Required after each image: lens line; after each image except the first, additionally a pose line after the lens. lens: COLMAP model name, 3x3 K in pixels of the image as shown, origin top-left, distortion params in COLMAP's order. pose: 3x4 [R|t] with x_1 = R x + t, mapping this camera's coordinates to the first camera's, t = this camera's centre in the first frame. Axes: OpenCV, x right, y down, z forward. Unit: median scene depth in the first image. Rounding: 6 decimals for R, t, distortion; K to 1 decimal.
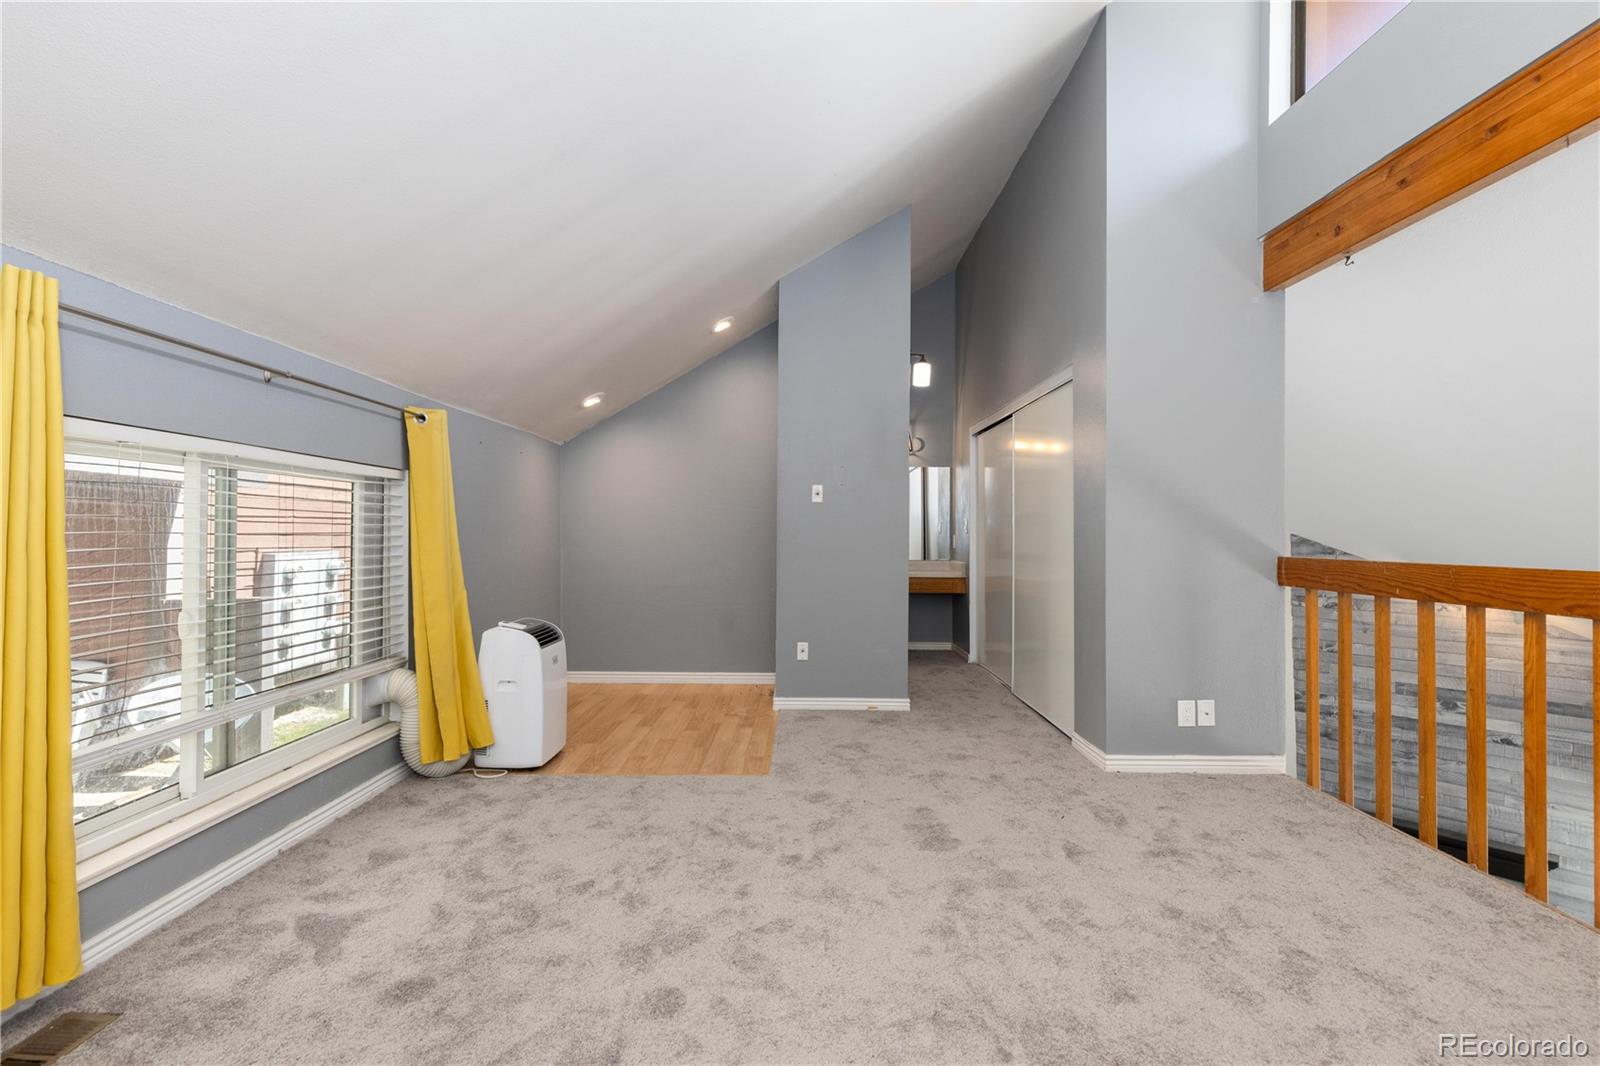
lens RADIAL K [[729.3, 0, 796.3], [0, 729.3, 525.1], [0, 0, 1]] dist [0.009415, -0.000957]
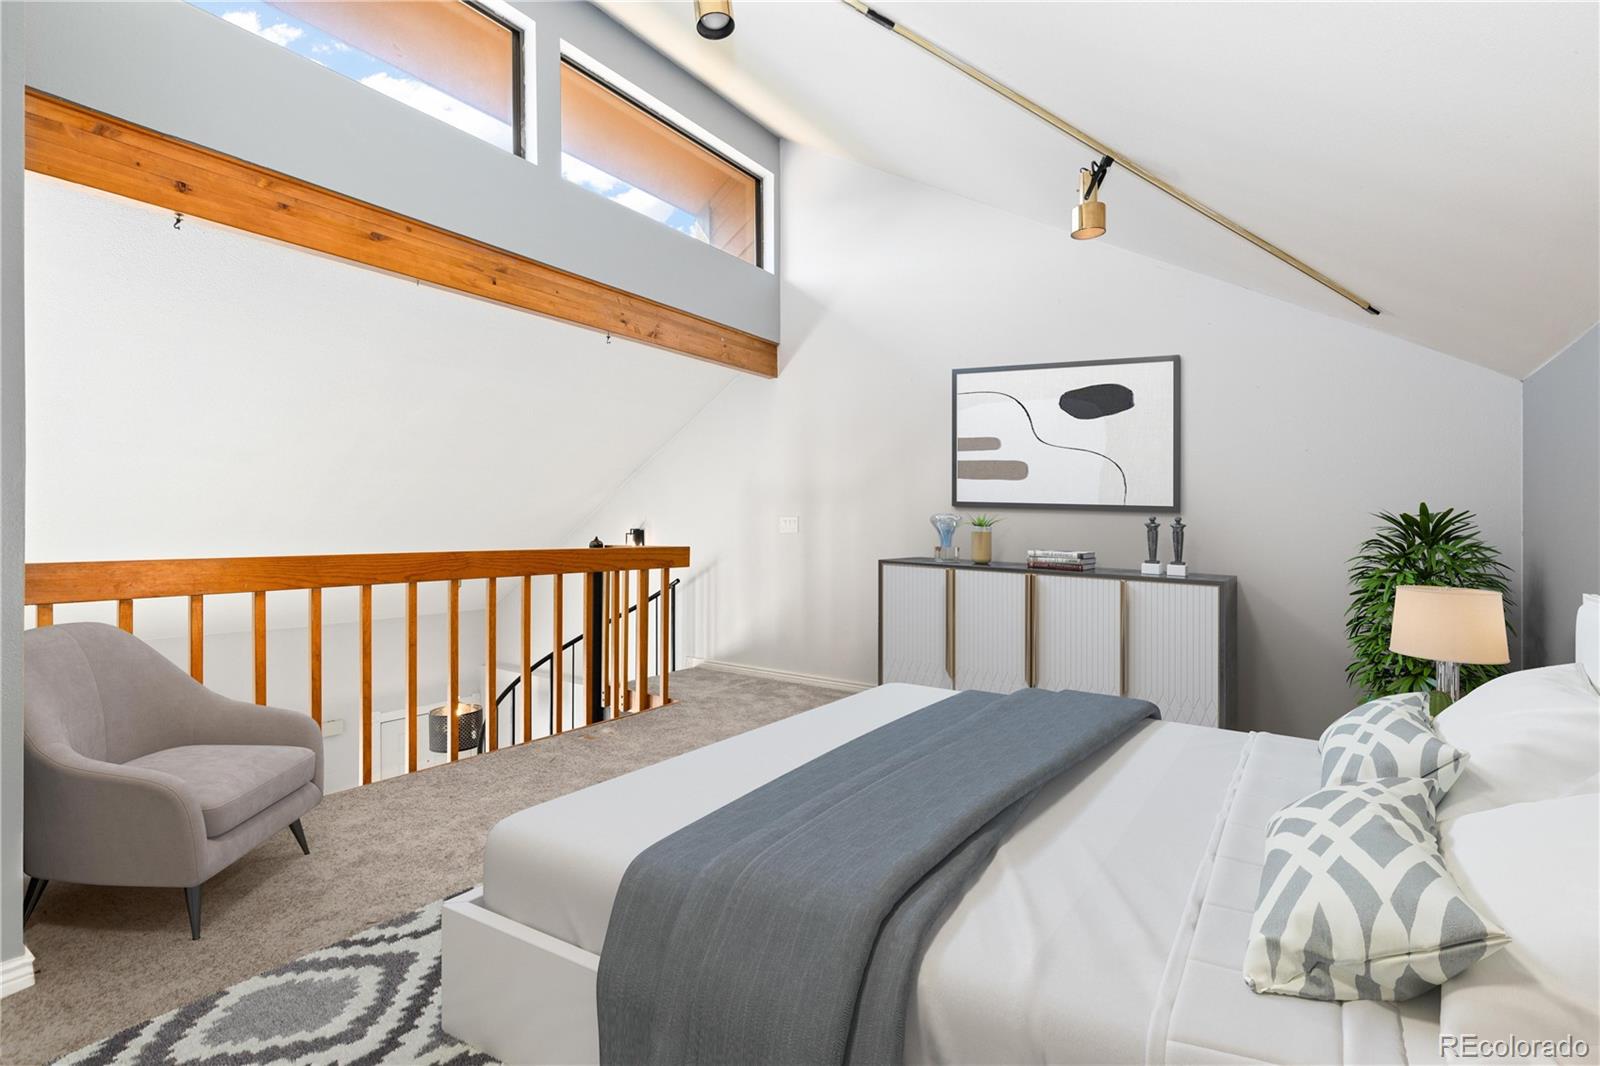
lens RADIAL K [[729.3, 0, 795.3], [0, 729.3, 534.8], [0, 0, 1]] dist [0.009415, -0.000957]
pose [[-0.817895, -0.005736, 0.575339, -0.333170], [-0.005714, 0.999982, 0.001848, 0.008733], [-0.575339, -0.001776, -0.817913, 1.159168]]
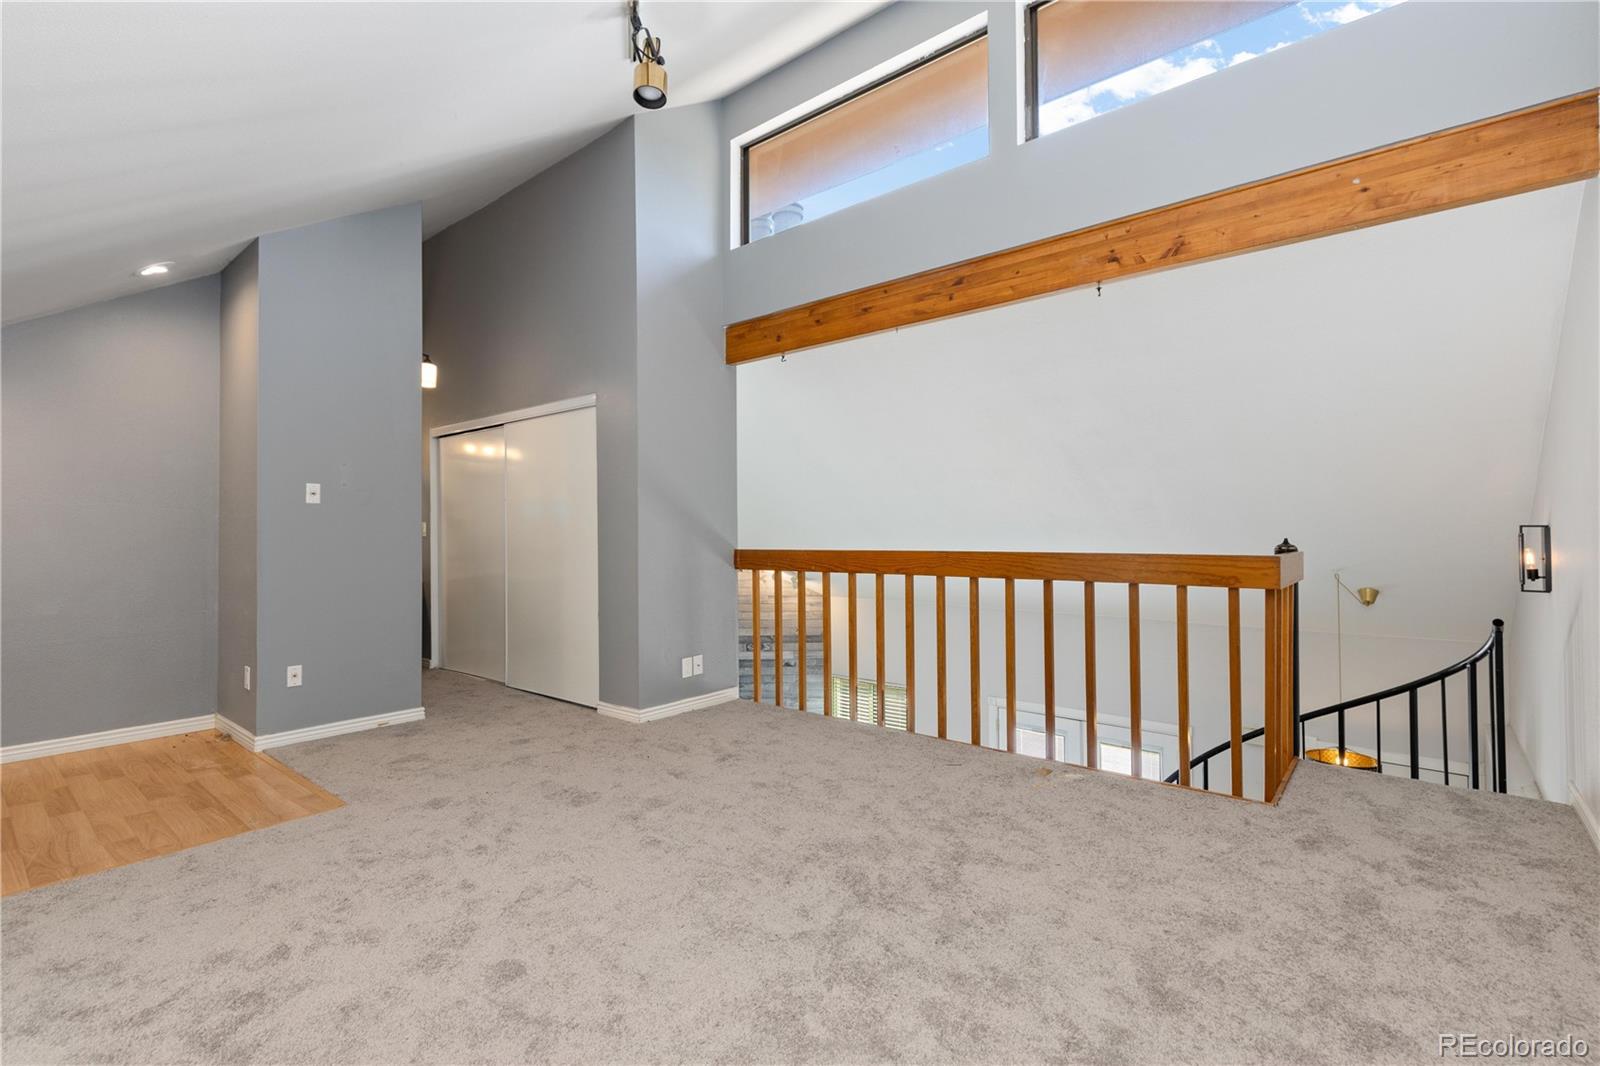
lens RADIAL K [[729.3, 0, 796.2], [0, 729.3, 524.9], [0, 0, 1]] dist [0.009415, -0.000957]
pose [[0.637546, -0.001142, 0.770412, -0.384992], [0.003867, 0.999991, -0.001718, -0.002359], [-0.770403, 0.004074, 0.637544, -0.011614]]
